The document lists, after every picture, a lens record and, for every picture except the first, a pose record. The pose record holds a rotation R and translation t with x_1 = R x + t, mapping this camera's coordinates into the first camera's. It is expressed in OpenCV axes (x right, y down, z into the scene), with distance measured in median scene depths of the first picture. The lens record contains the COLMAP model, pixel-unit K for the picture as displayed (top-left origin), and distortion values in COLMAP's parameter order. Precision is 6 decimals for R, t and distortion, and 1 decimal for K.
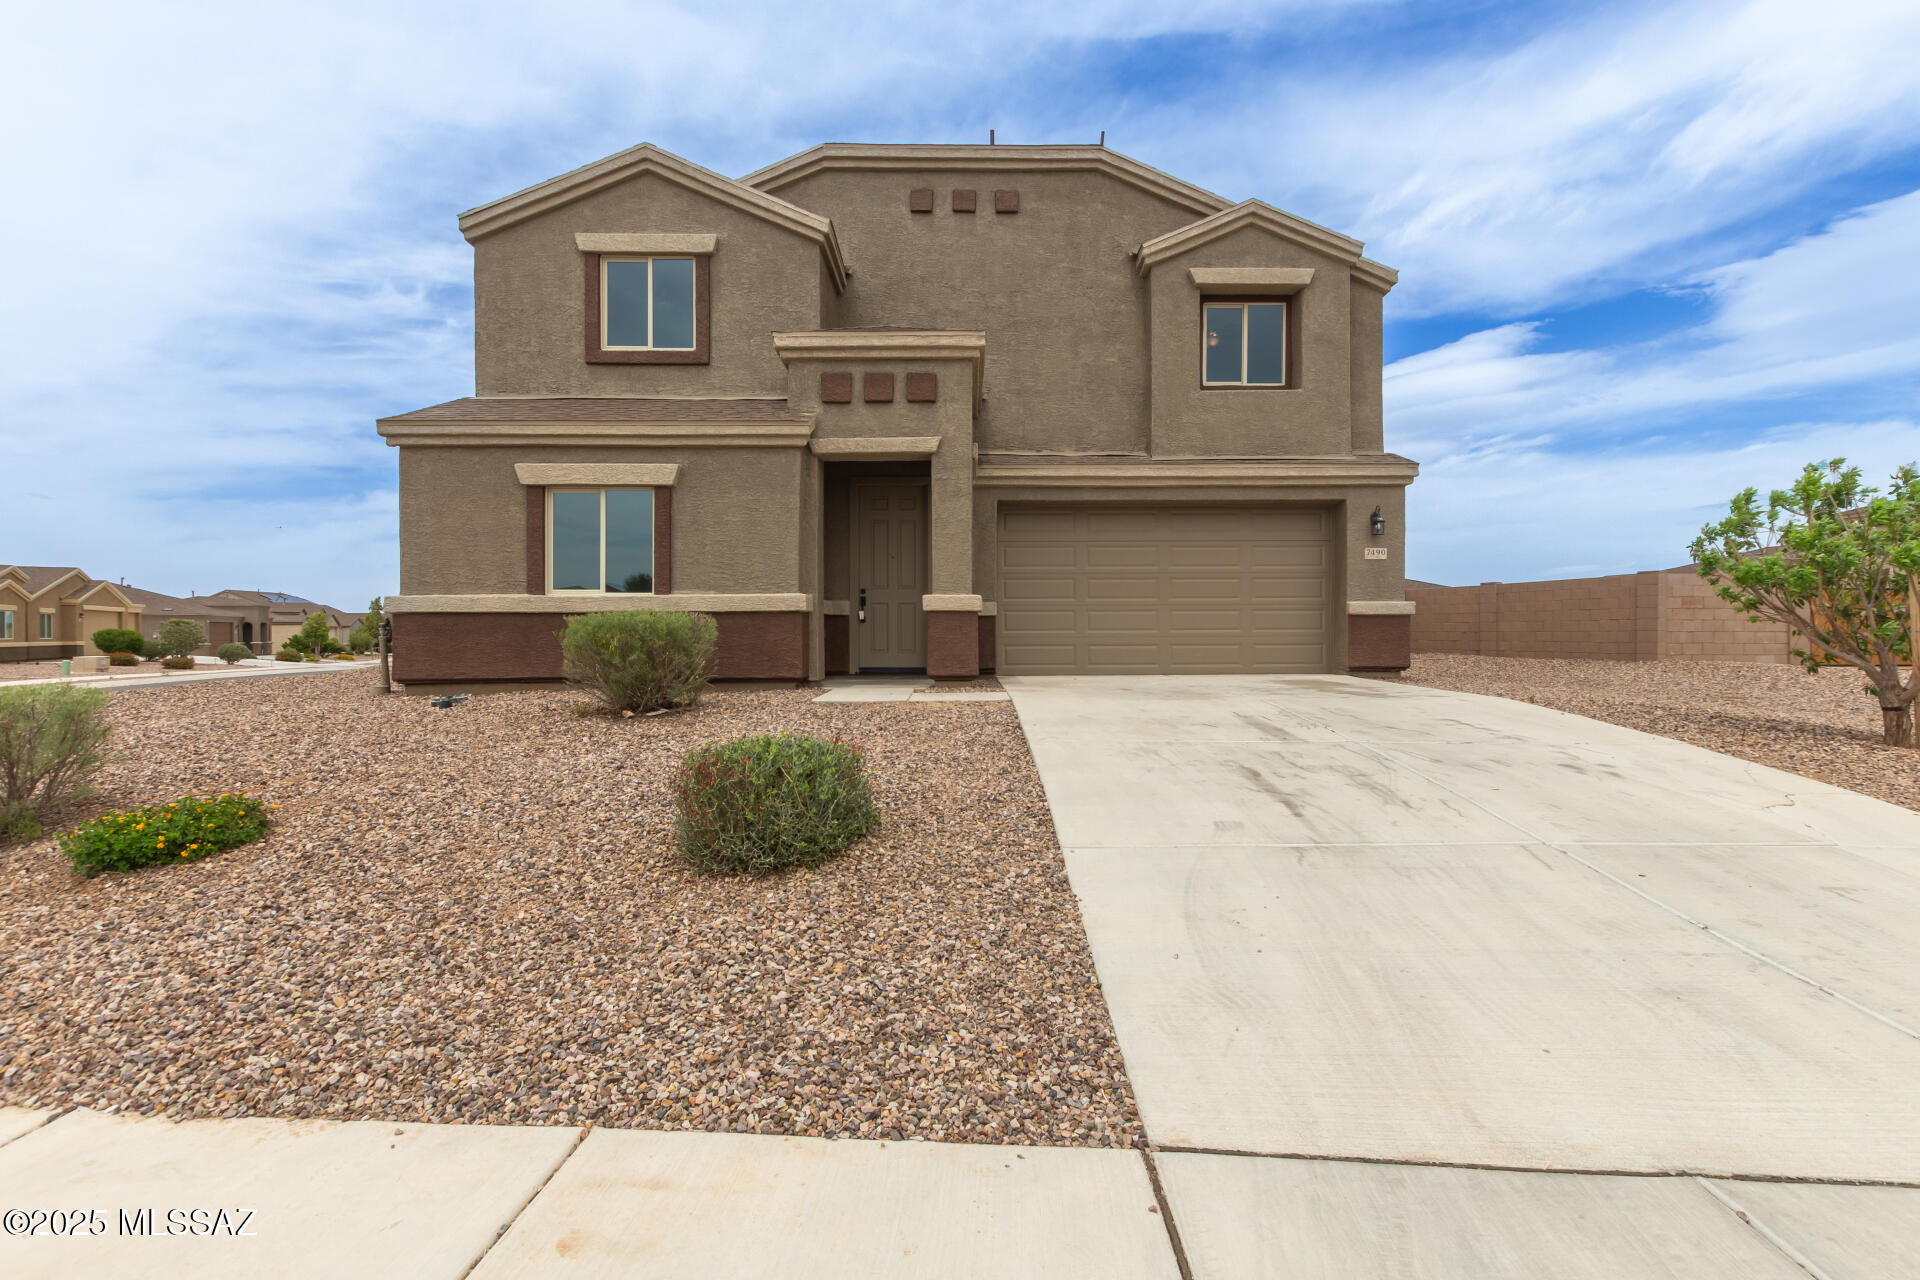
lens RADIAL K [[889.4, 0, 974.6], [0, 889.4, 632.1], [0, 0, 1]] dist [0.004083, 0.000474]
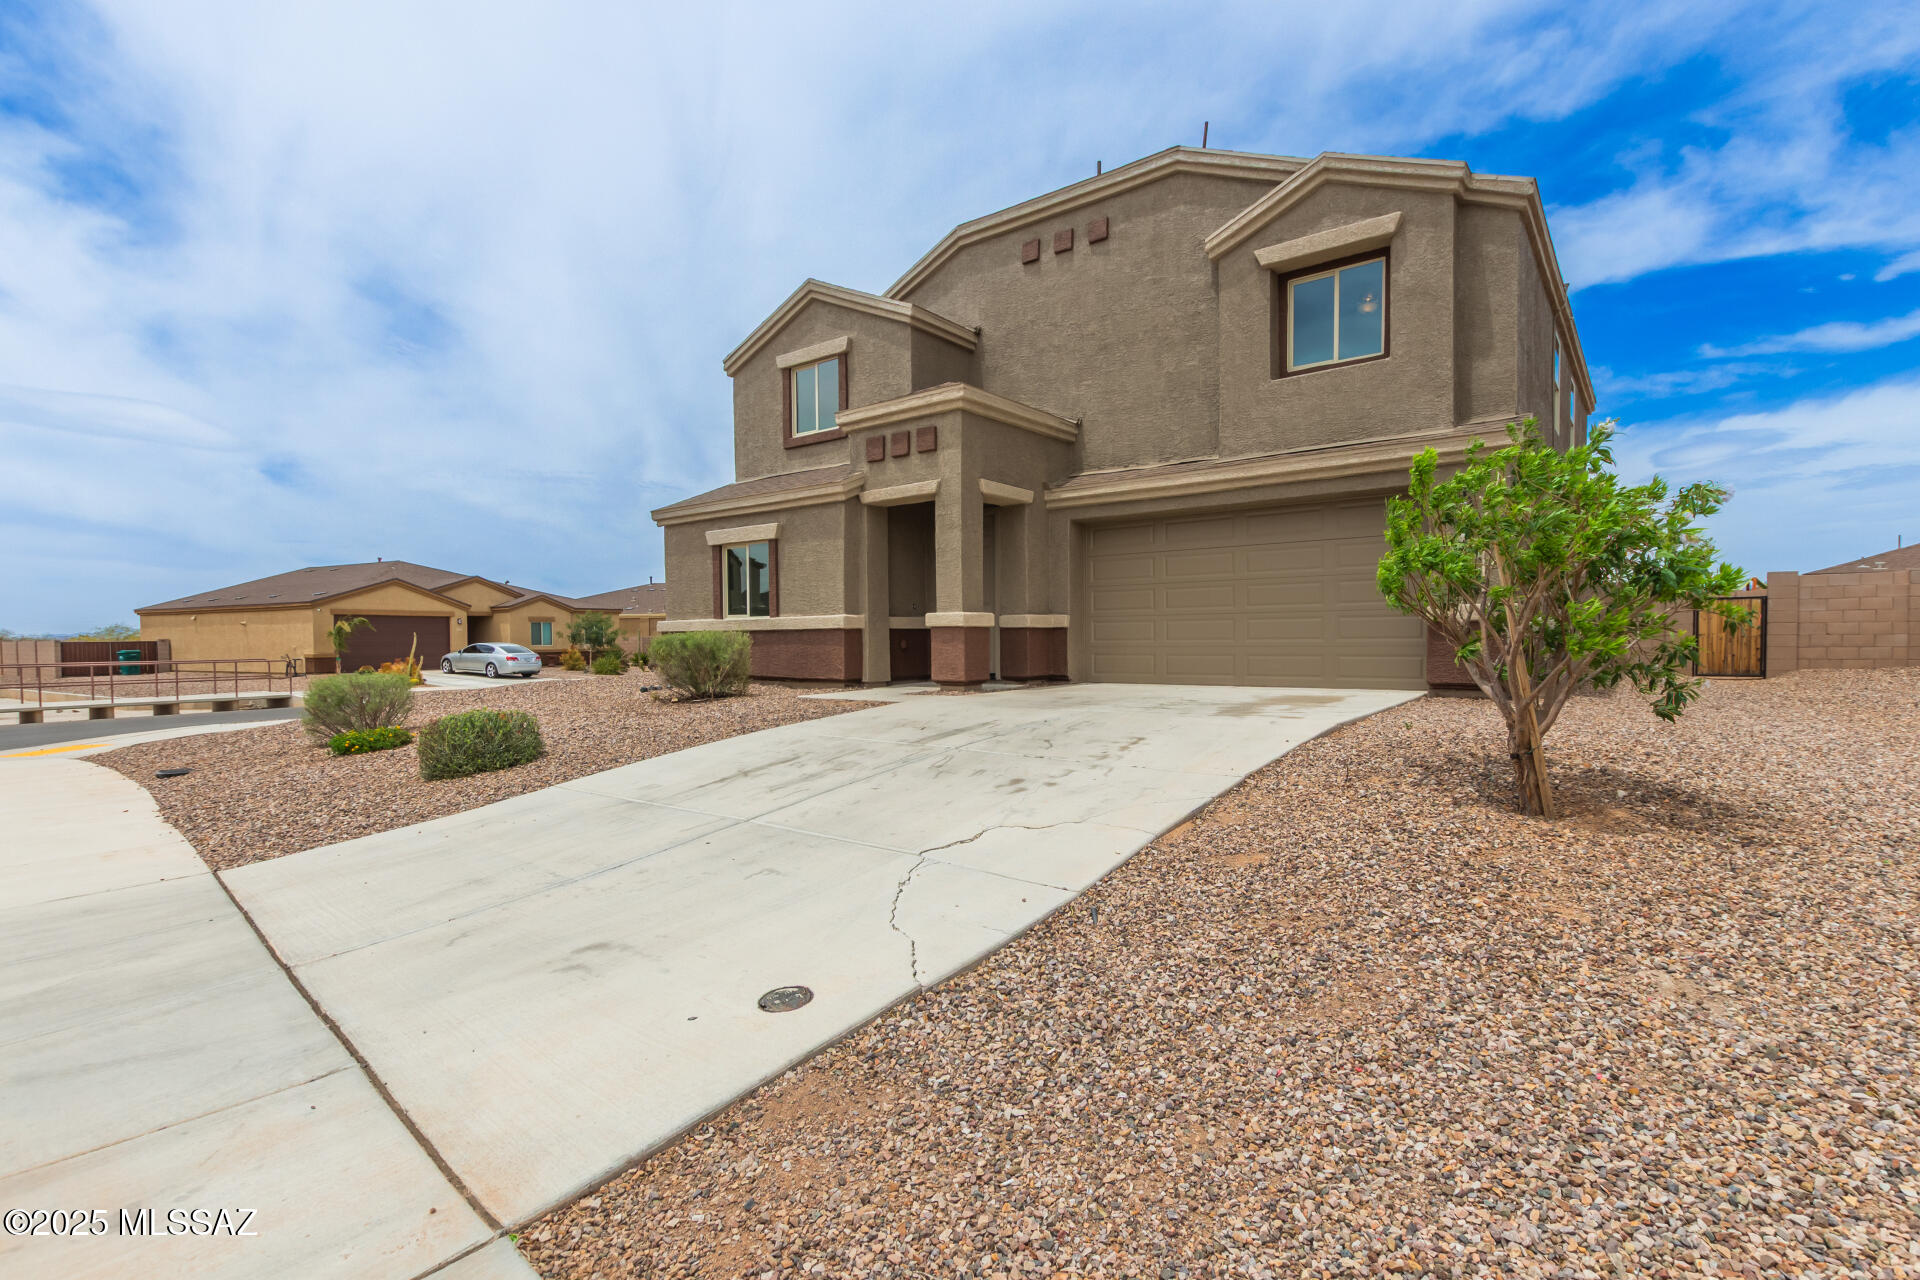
lens RADIAL K [[889.4, 0, 974.9], [0, 889.4, 658.9], [0, 0, 1]] dist [0.004083, 0.000474]
pose [[0.787781, 0.010708, -0.615863, 0.648883], [0.007802, 0.999595, 0.027360, -0.011385], [0.615906, -0.026358, 0.787378, 0.083242]]
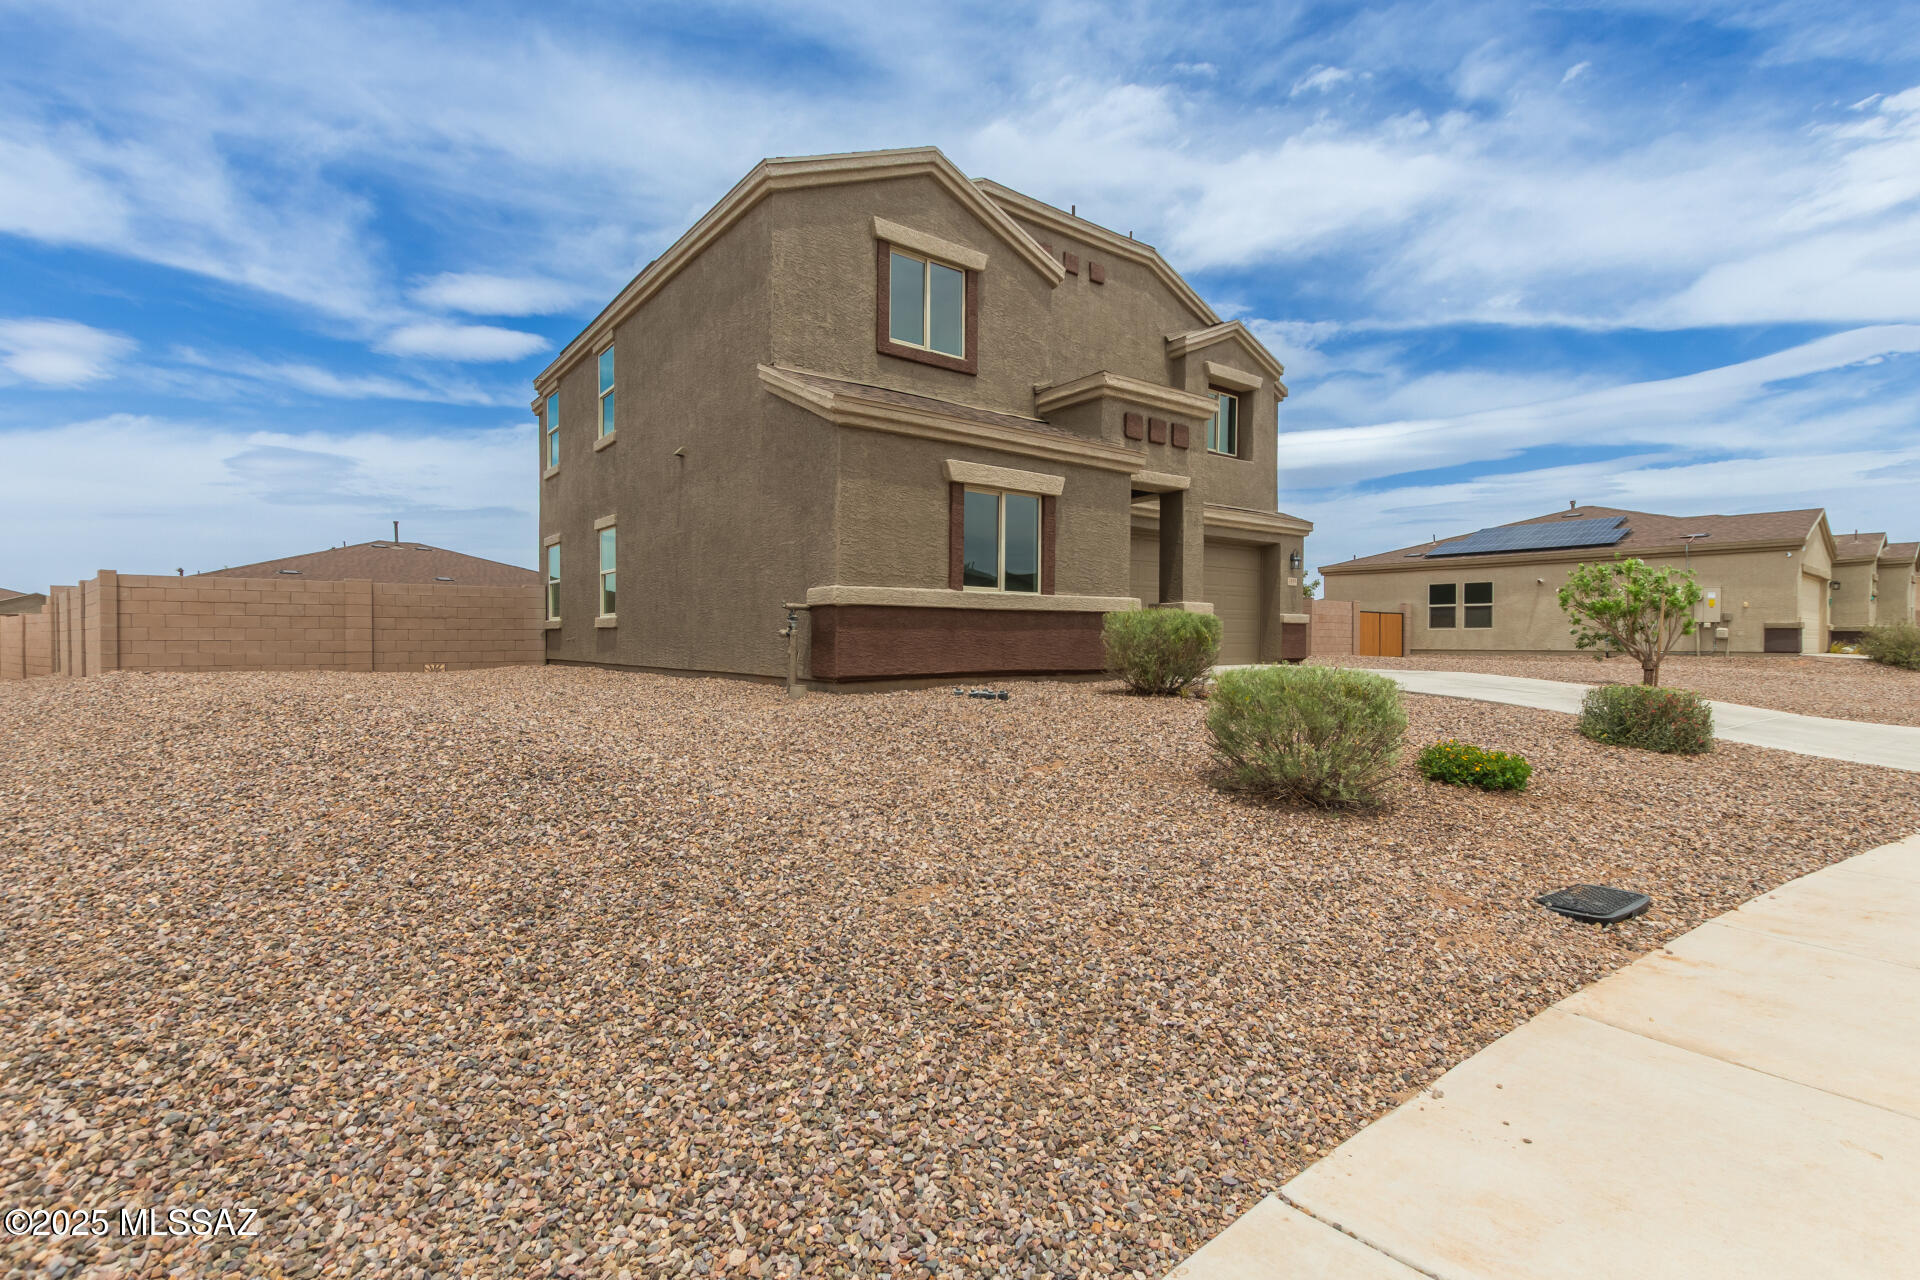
lens RADIAL K [[889.4, 0, 958.3], [0, 889.4, 640.9], [0, 0, 1]] dist [0.004083, 0.000474]
pose [[0.805375, 0.006249, 0.592733, -0.934101], [-0.011645, 0.999918, 0.005280, 0.008615], [-0.592652, -0.011155, 0.805382, 0.156980]]
